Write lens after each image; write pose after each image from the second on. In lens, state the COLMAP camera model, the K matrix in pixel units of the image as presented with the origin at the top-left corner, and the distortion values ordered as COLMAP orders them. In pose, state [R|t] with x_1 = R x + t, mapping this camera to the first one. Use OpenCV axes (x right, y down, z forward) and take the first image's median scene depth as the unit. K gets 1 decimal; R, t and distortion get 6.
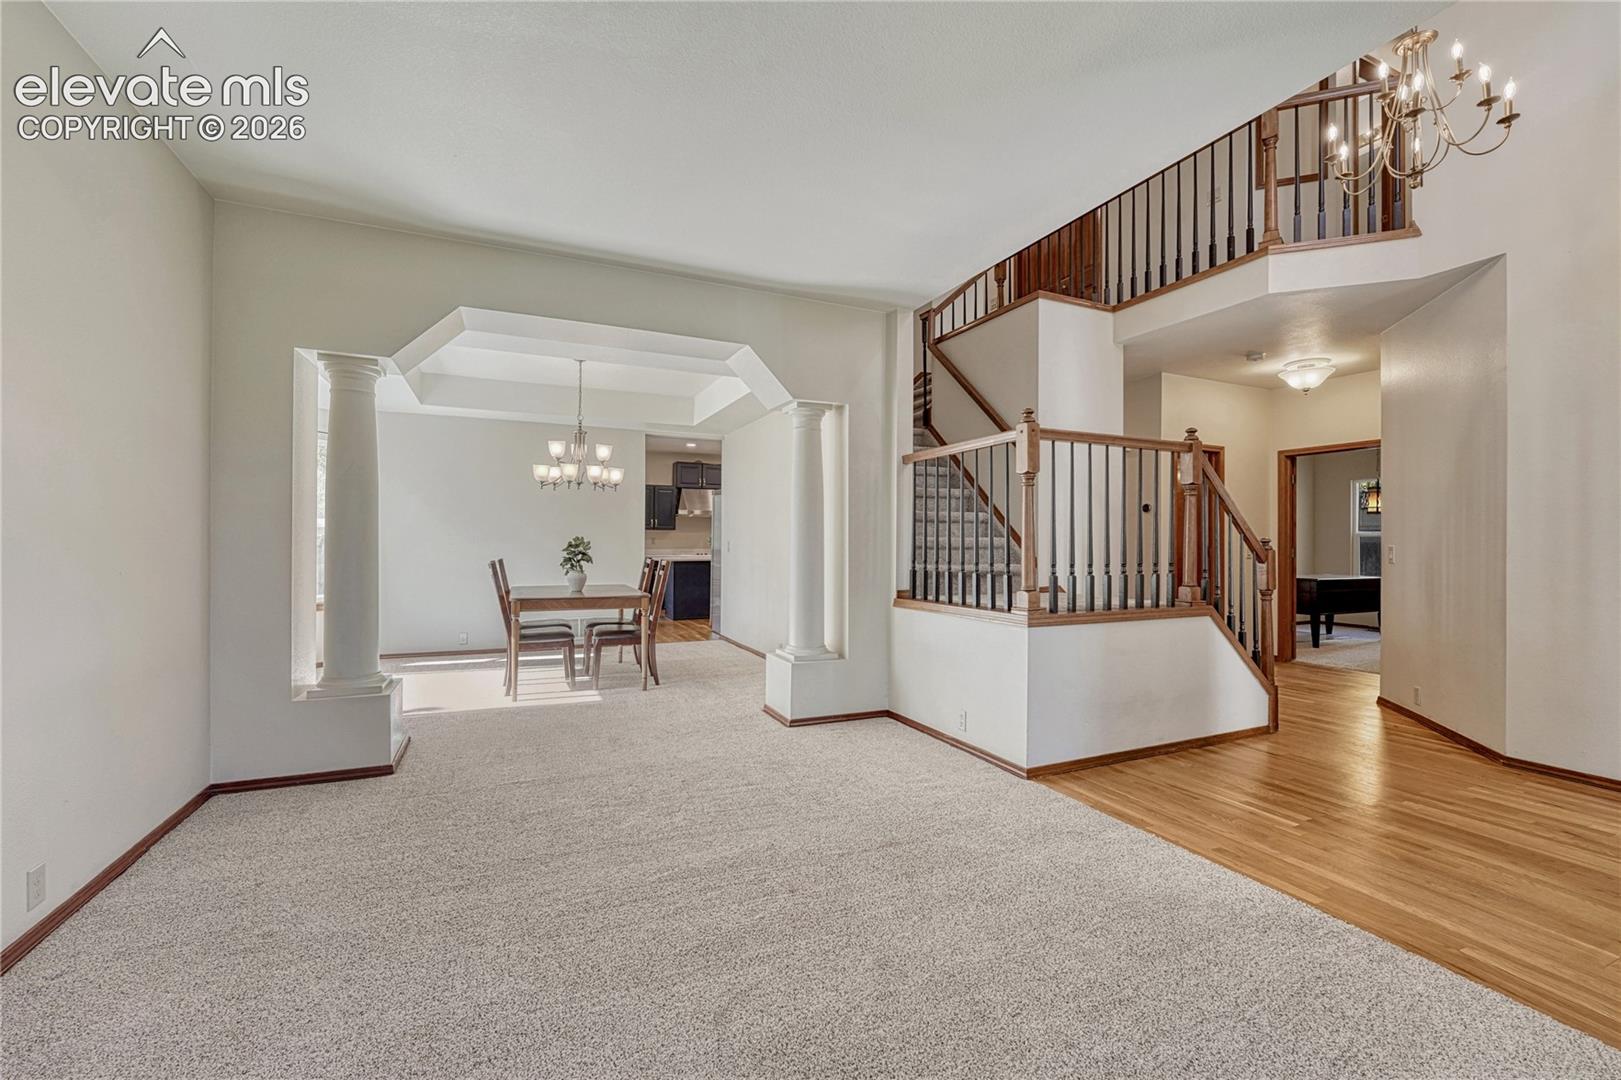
lens RADIAL K [[686.9, 0, 802.1], [0, 686.9, 542.9], [0, 0, 1]] dist [-0.008651, -0.000339]
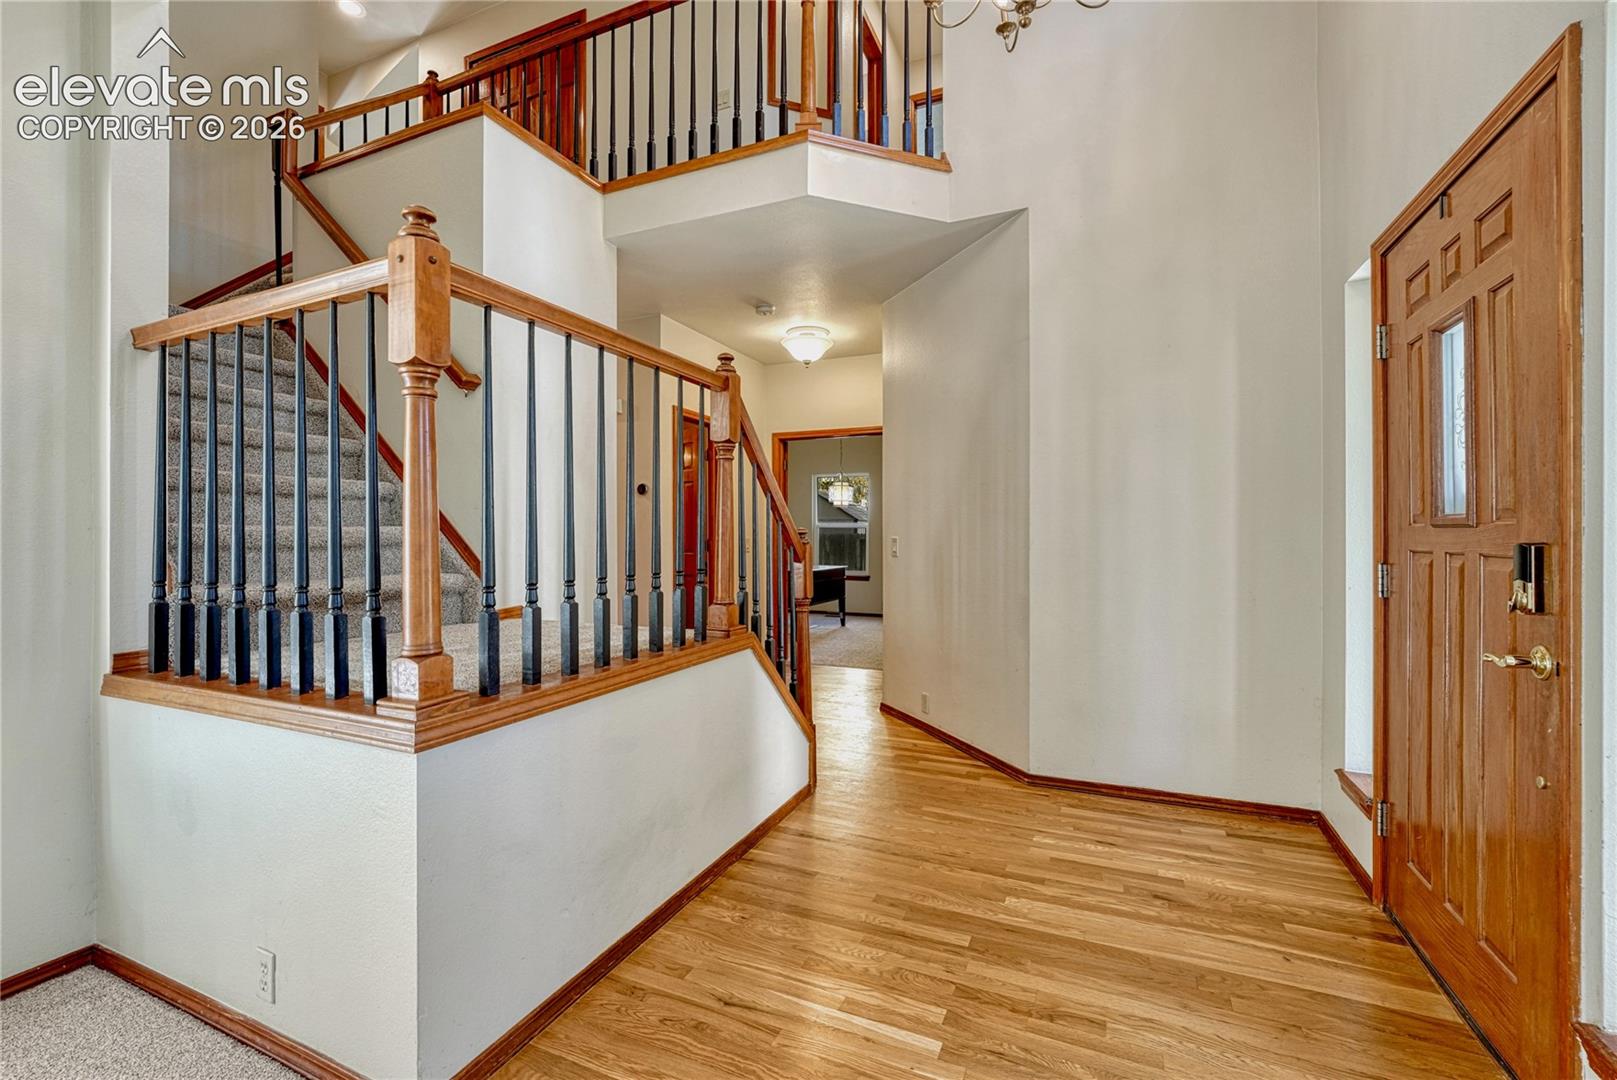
lens RADIAL K [[685.2, 0, 799.7], [0, 685.2, 536.3], [0, 0, 1]] dist [-0.008651, -0.000339]
pose [[0.752612, -0.005714, 0.658439, 0.204148], [0.004151, 0.999984, 0.003934, -0.001240], [-0.658451, -0.000227, 0.752623, 0.481615]]
